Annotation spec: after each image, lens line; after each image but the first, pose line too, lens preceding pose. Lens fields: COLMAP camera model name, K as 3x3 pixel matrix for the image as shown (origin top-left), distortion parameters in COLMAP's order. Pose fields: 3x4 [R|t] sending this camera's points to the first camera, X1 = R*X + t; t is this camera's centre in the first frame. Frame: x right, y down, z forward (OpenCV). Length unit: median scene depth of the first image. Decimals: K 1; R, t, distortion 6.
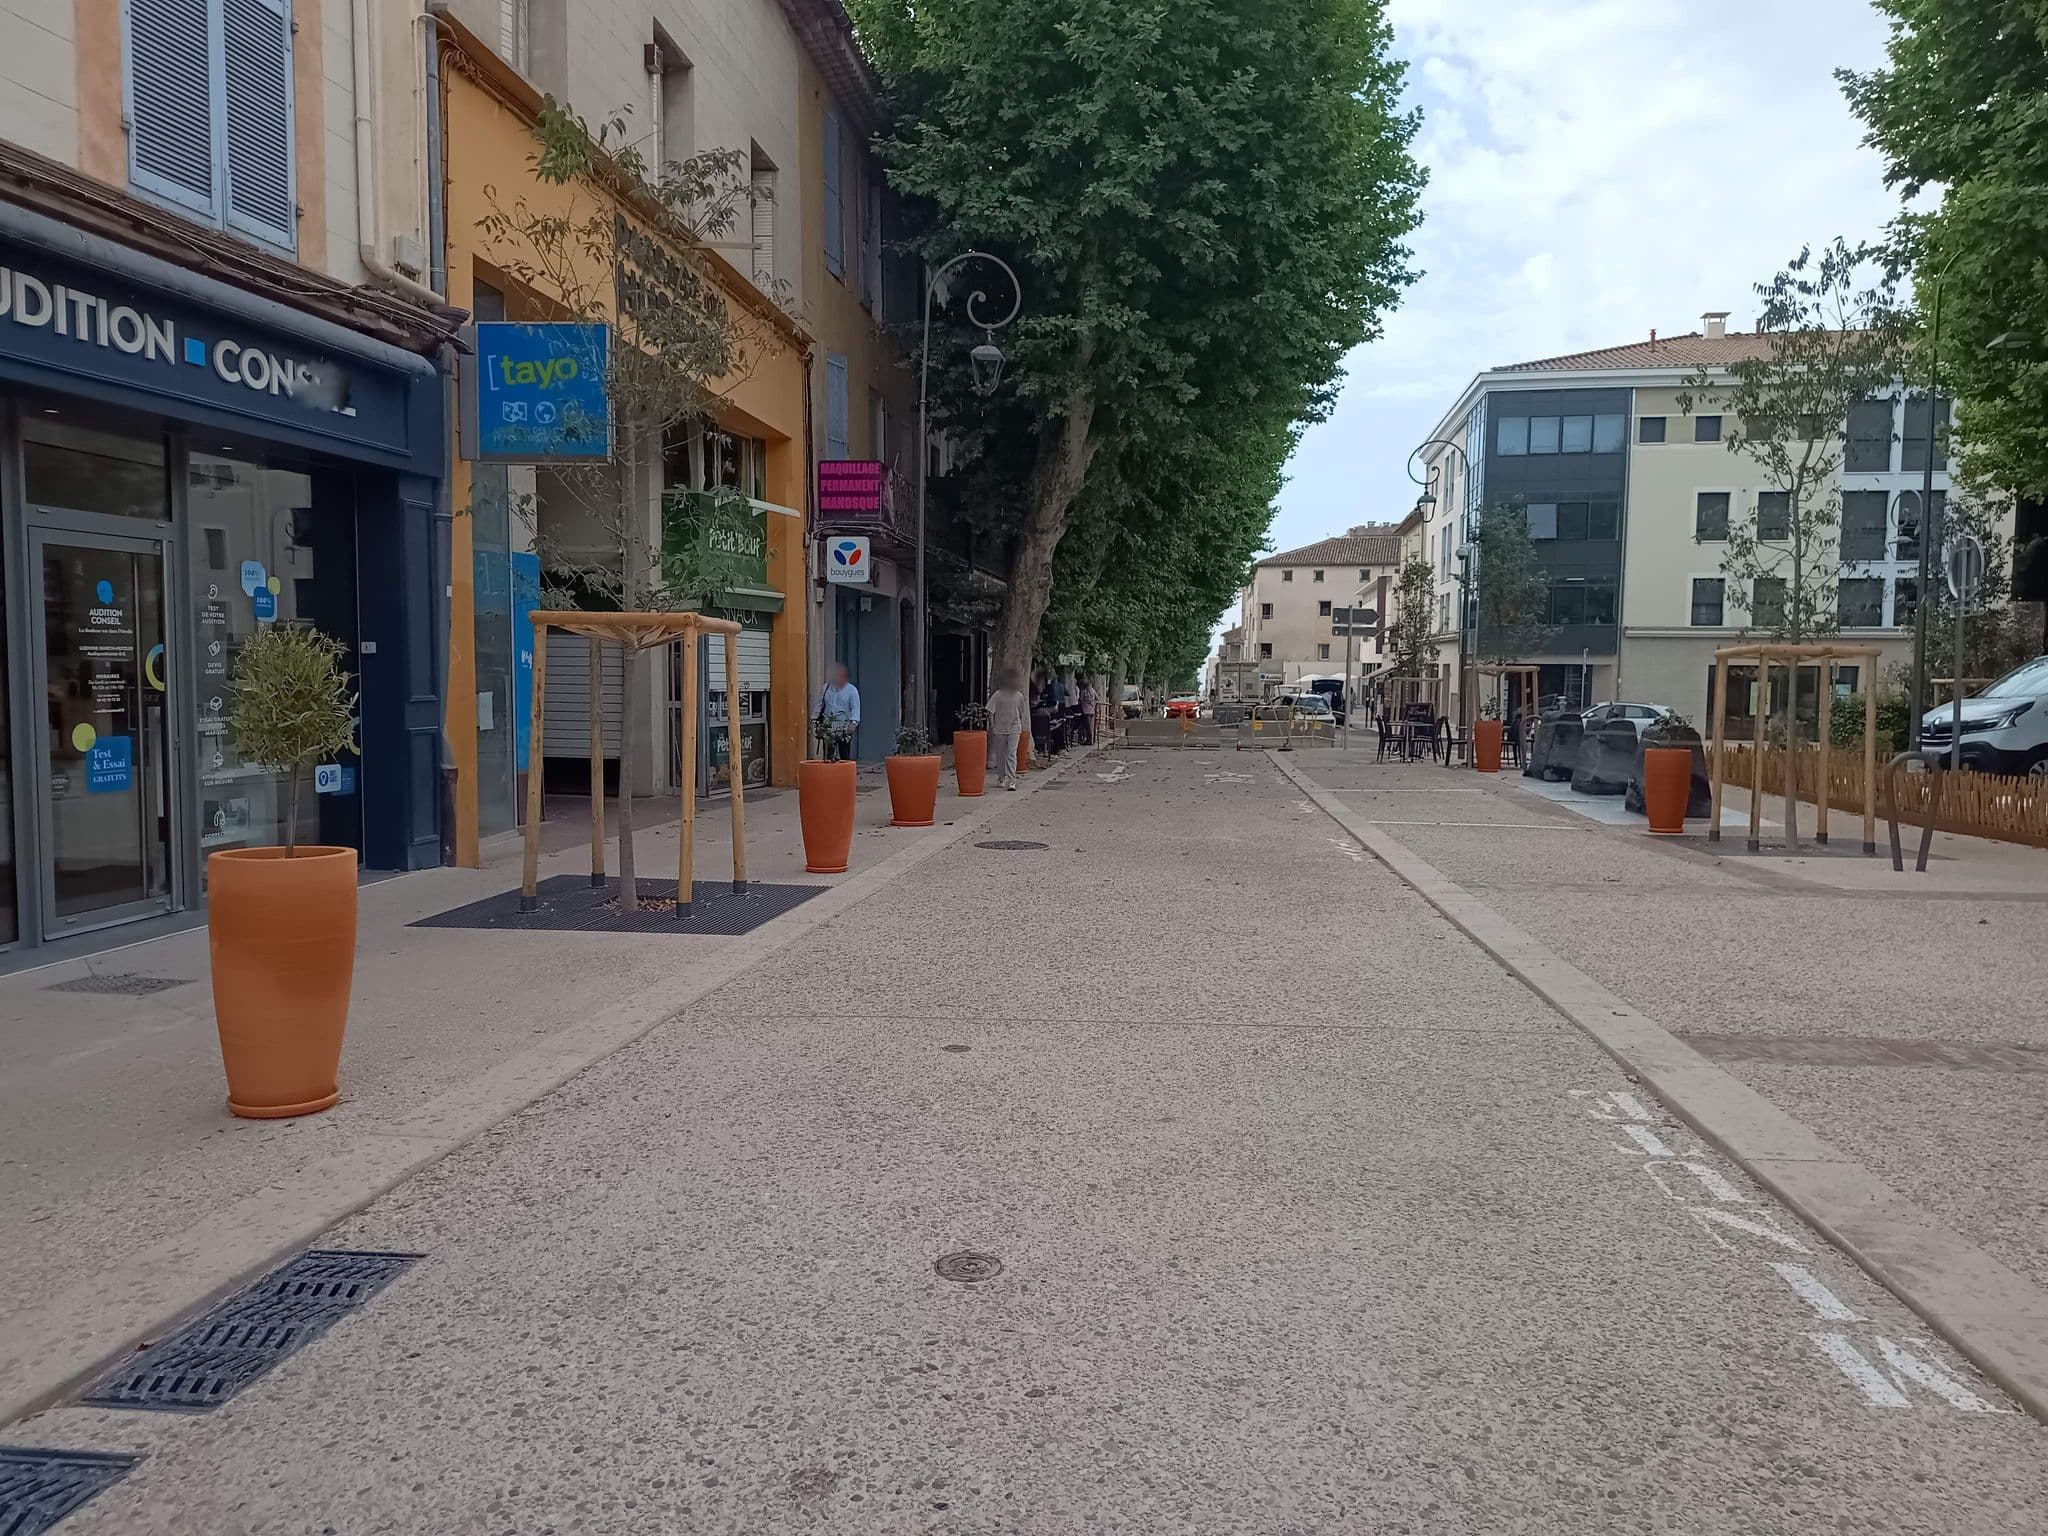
lens RADIAL K [[1517.6, 0, 1024.0], [0, 1517.6, 768.0], [0, 0, 1]] dist [0.051485, 0.000458]
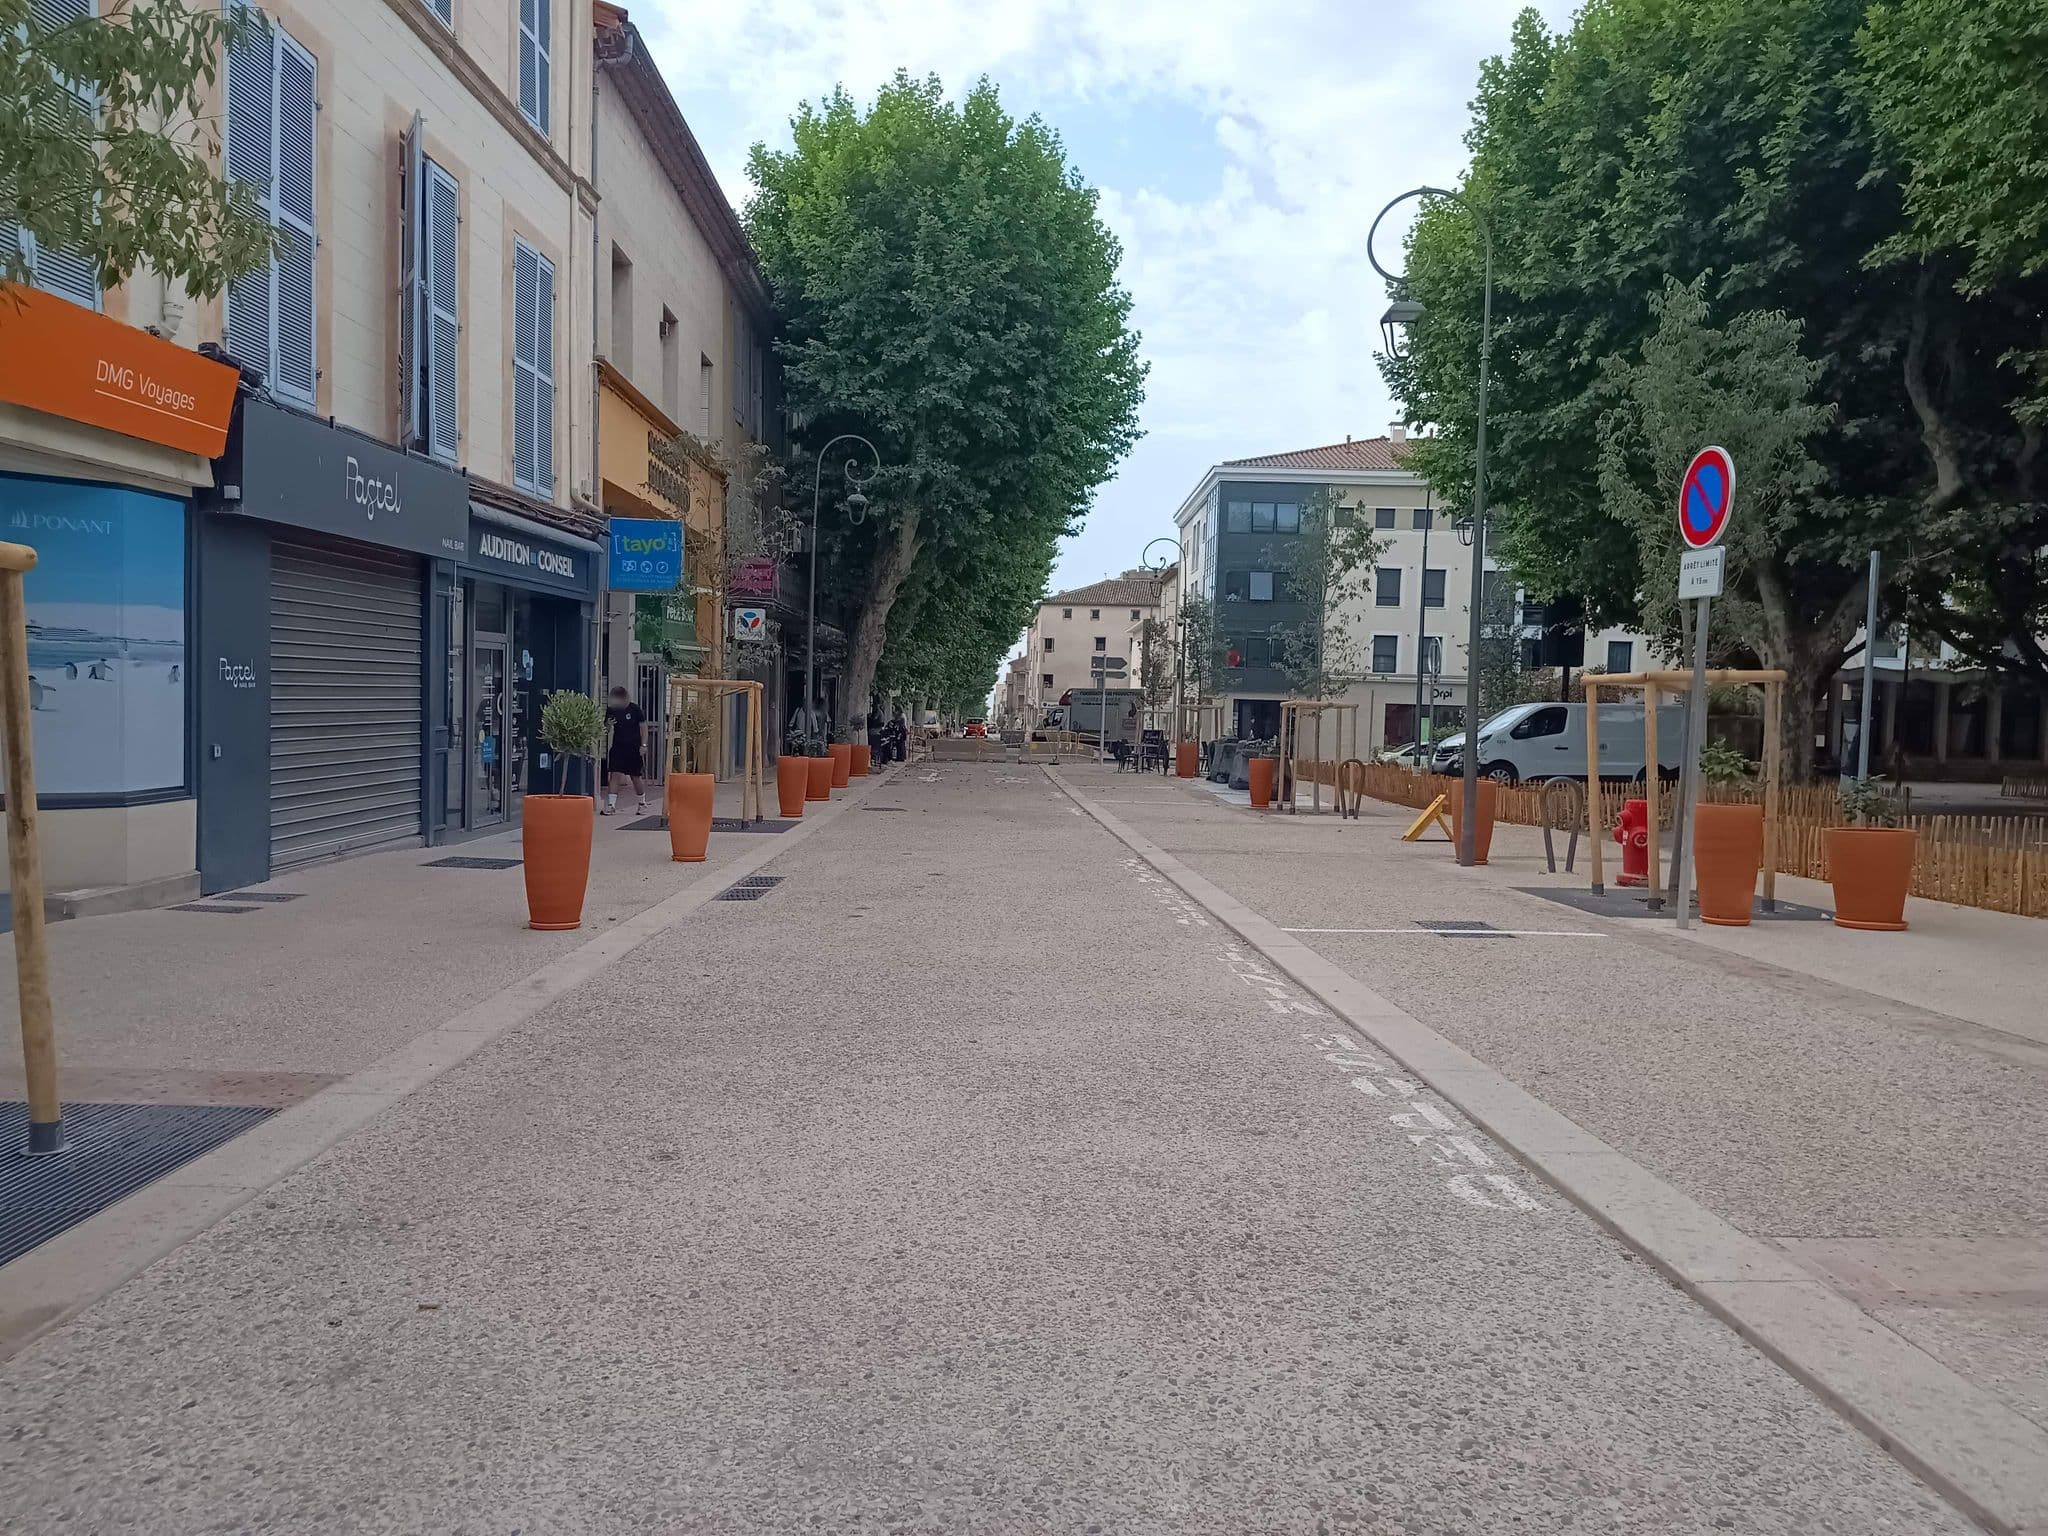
lens RADIAL K [[1616.8, 0, 1024.0], [0, 1616.8, 768.0], [0, 0, 1]] dist [0.504010, 0.000059]
pose [[0.990296, 0.011551, 0.138496, -0.072183], [-0.009296, 0.999814, -0.016920, 0.022970], [-0.138666, 0.015468, 0.990218, -0.572439]]
